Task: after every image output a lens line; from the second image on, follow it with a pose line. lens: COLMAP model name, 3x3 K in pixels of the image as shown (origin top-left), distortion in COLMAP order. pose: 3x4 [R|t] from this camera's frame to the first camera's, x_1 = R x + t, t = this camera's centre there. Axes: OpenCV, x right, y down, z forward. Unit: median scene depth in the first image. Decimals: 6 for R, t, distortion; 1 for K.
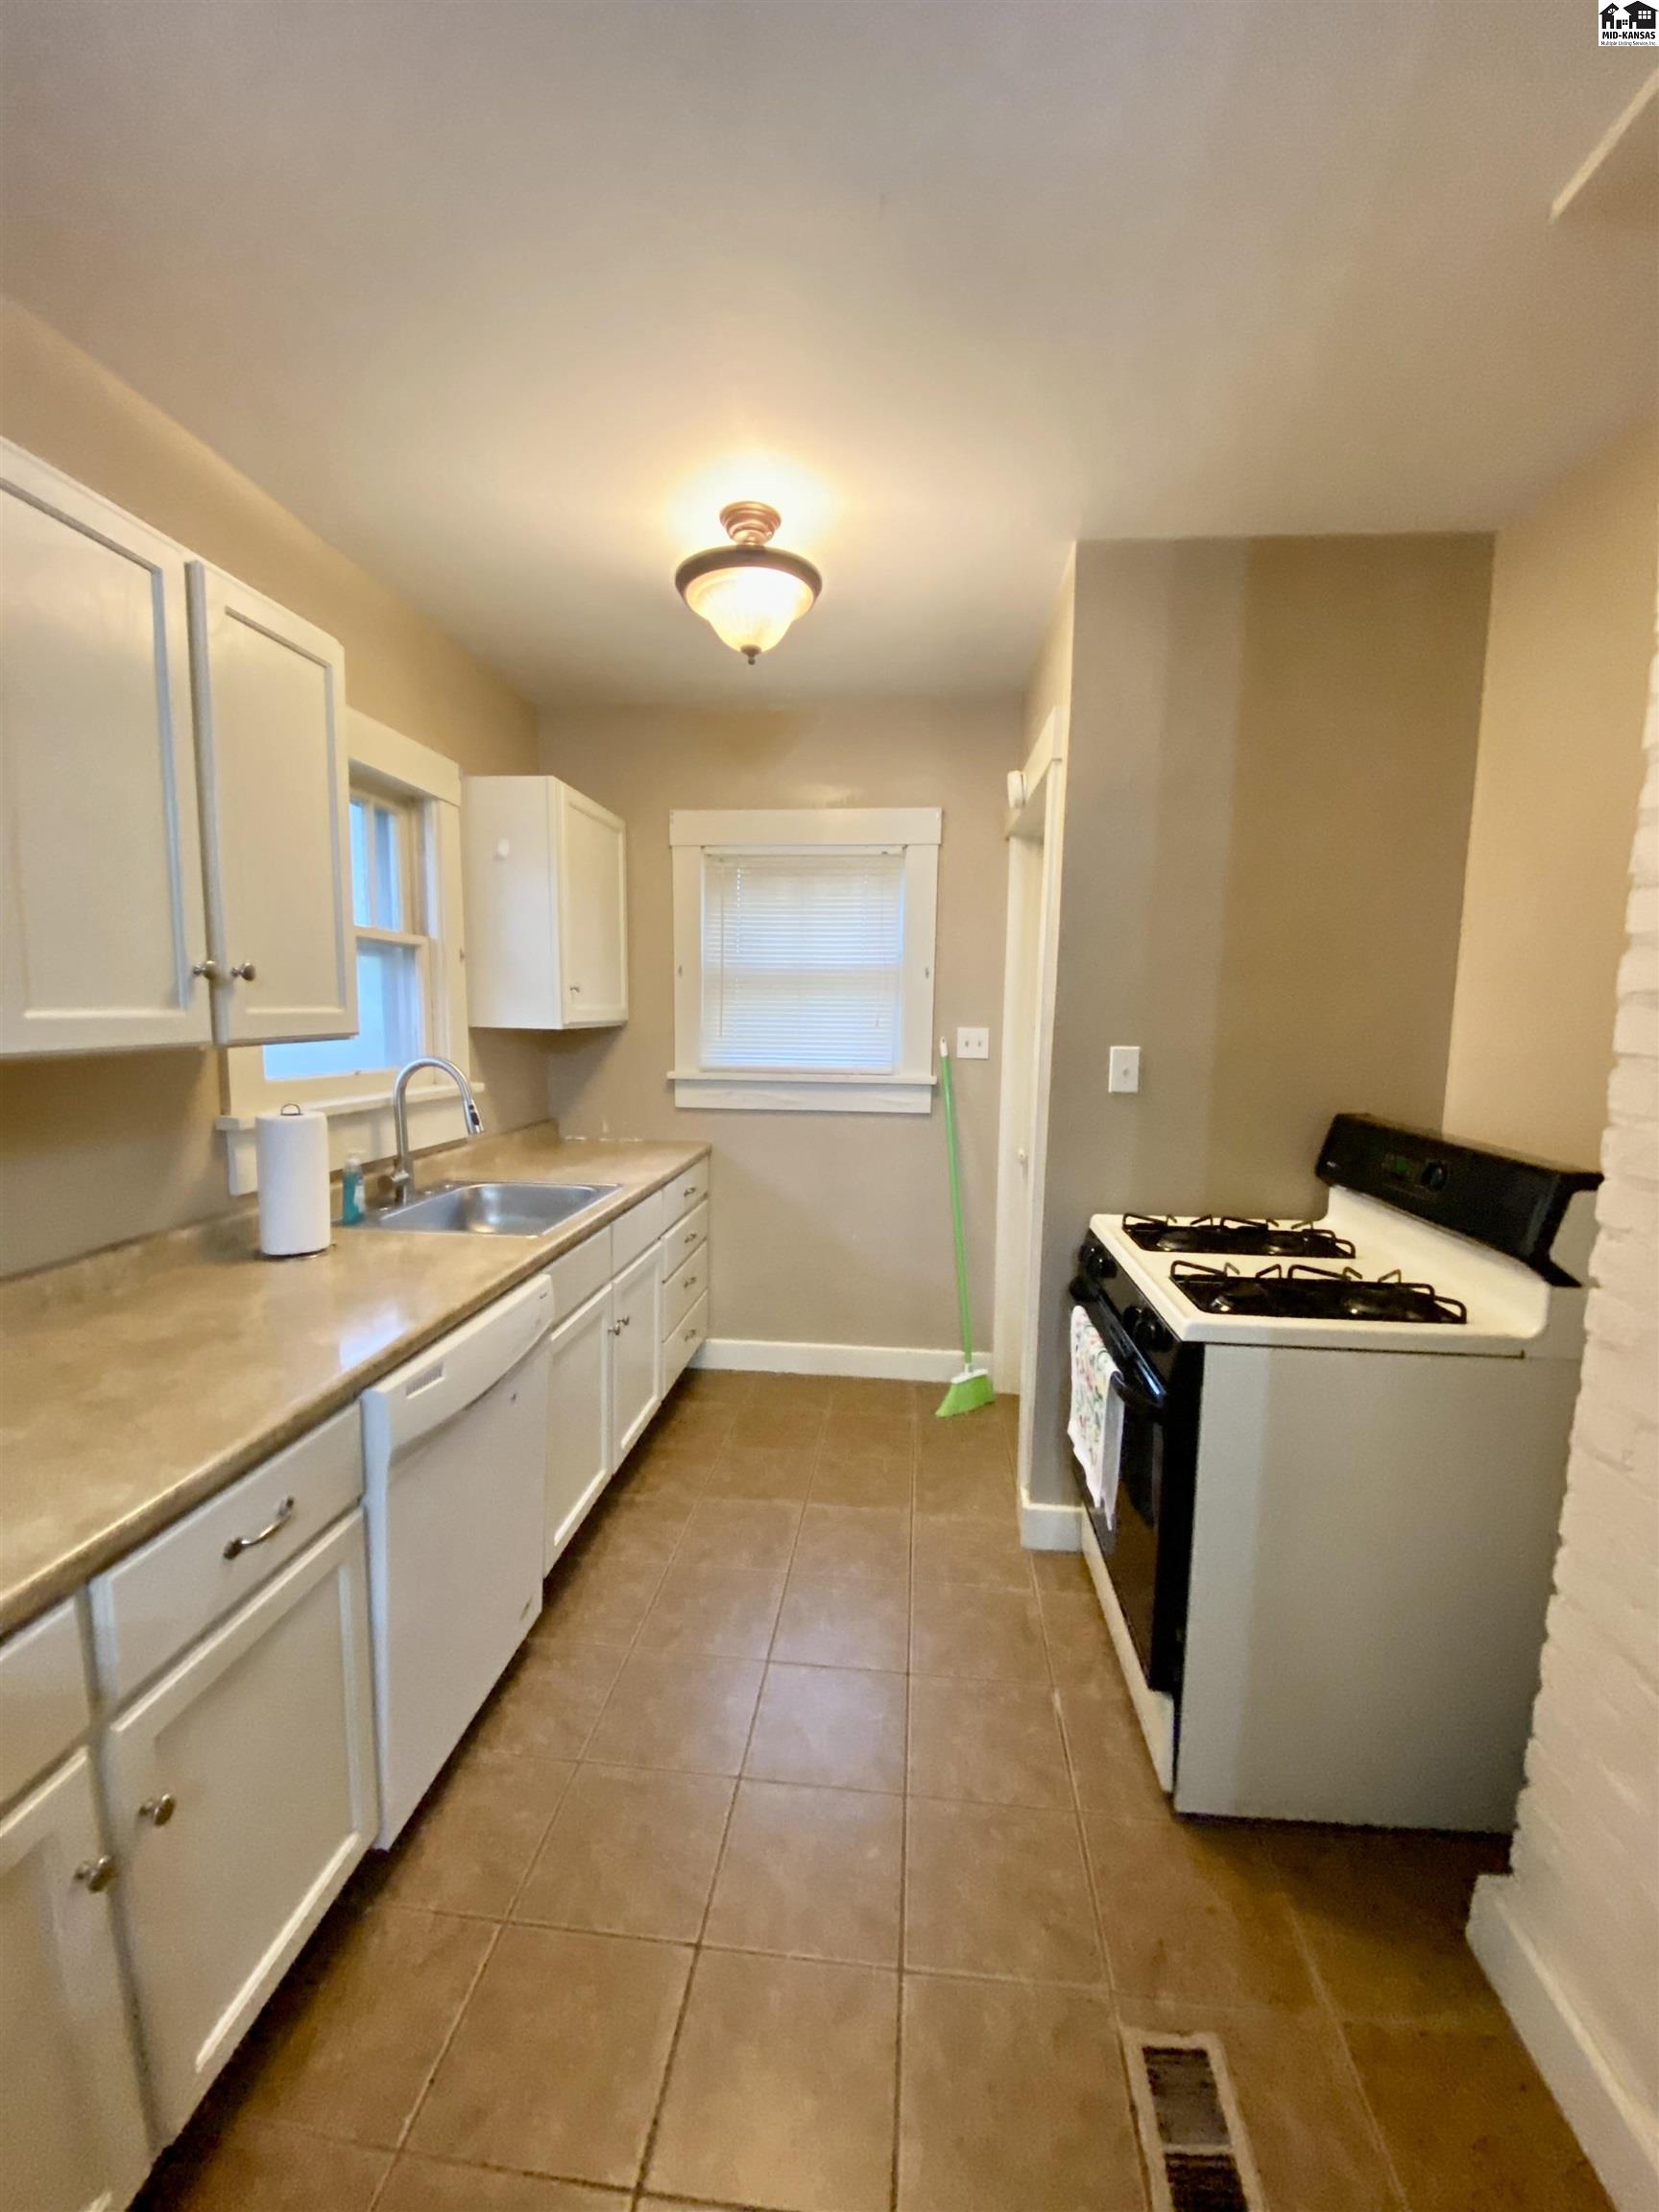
lens RADIAL K [[860.4, 0, 829.5], [0, 860.4, 1106.0], [0, 0, 1]] dist [0.001059, -0.000062]
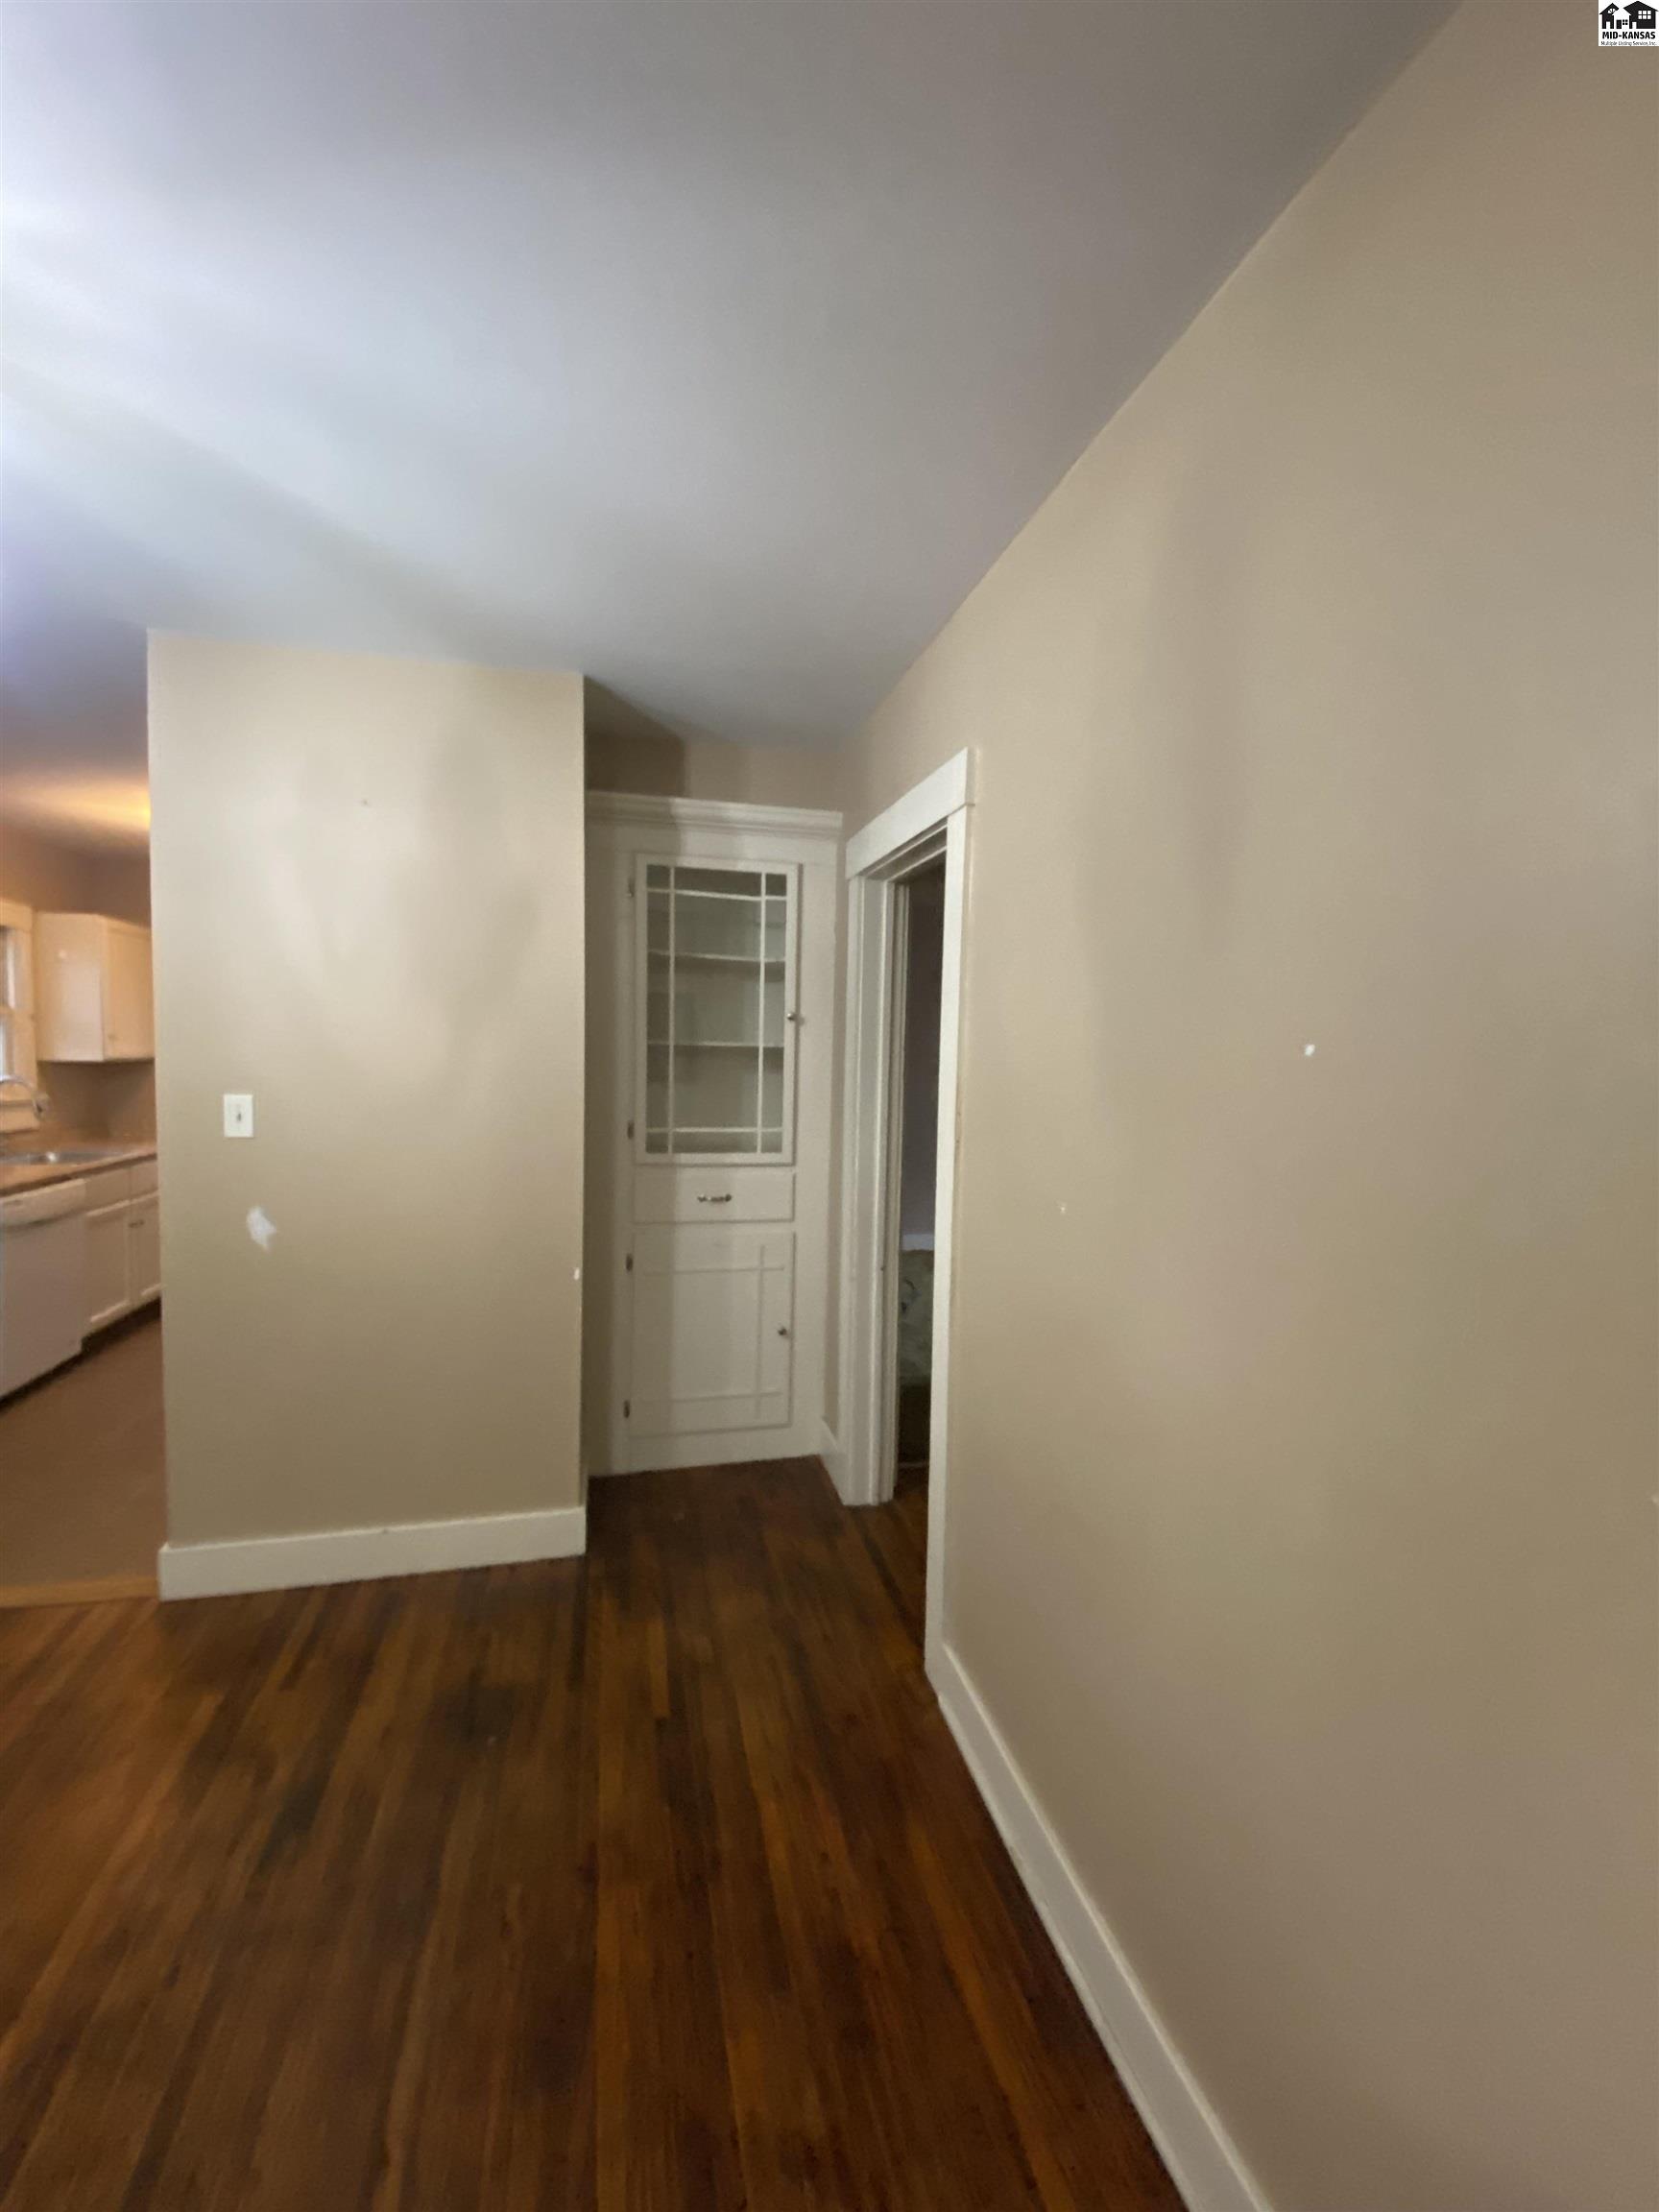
lens RADIAL K [[878.5, 0, 829.5], [0, 878.5, 1106.0], [0, 0, 1]] dist [-0.000019, -0.000302]
pose [[0.941926, -0.014072, 0.335525, 0.477732], [0.030869, 0.998520, -0.044782, 0.128474], [-0.334398, 0.052539, 0.940966, -1.160582]]
